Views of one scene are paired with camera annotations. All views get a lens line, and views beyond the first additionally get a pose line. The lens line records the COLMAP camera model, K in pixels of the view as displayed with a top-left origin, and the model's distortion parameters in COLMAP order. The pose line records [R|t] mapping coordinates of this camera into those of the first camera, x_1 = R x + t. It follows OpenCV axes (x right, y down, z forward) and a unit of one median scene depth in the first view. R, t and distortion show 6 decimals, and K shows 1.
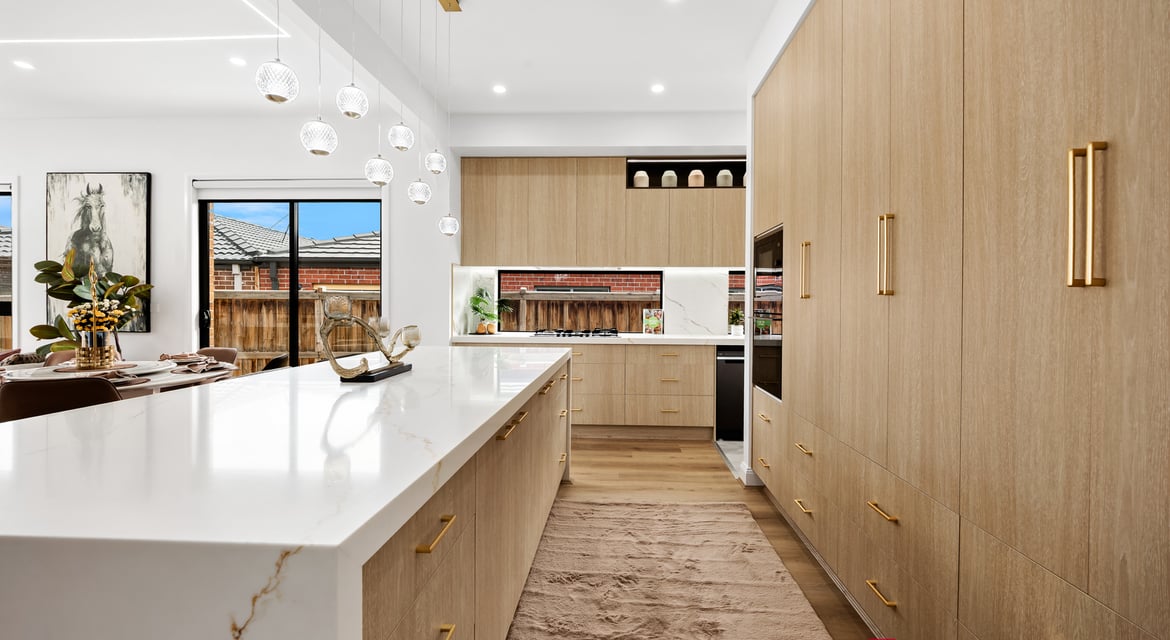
lens RADIAL K [[484.9, 0, 602.1], [0, 484.9, 308.8], [0, 0, 1]] dist [-0.002449, -0.000440]
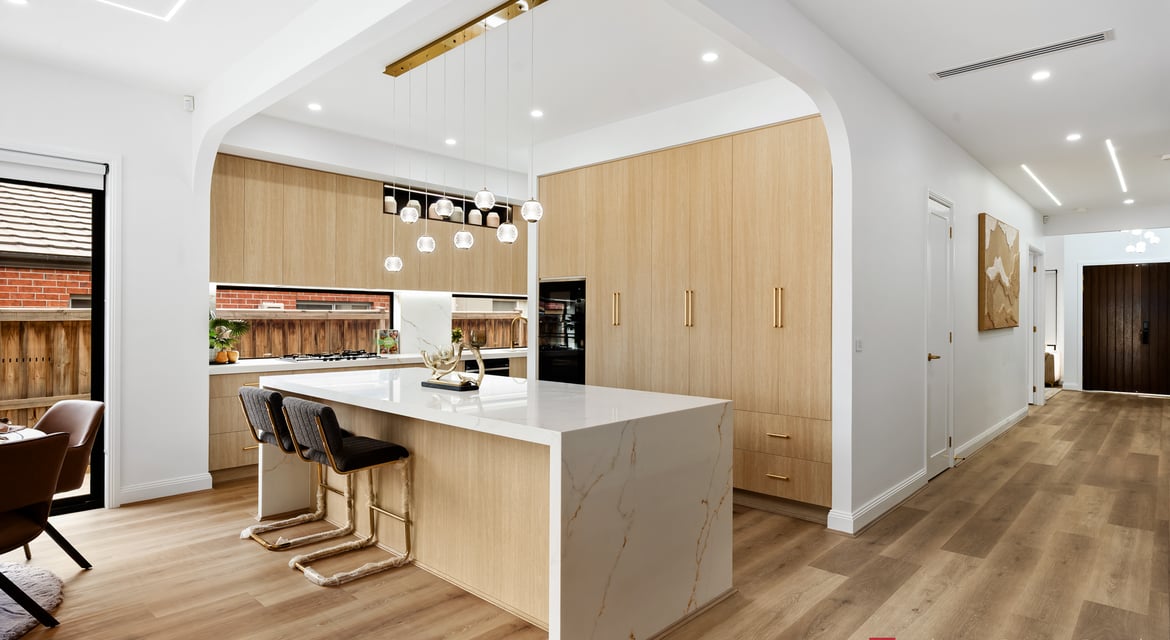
lens RADIAL K [[627.0, 0, 581.6], [0, 627.0, 311.4], [0, 0, 1]] dist [-0.002033, -0.000666]
pose [[0.657354, 0.003857, 0.753572, -0.697117], [0.004875, 0.999944, -0.009371, -0.026429], [-0.753566, 0.009833, 0.657299, -0.191836]]
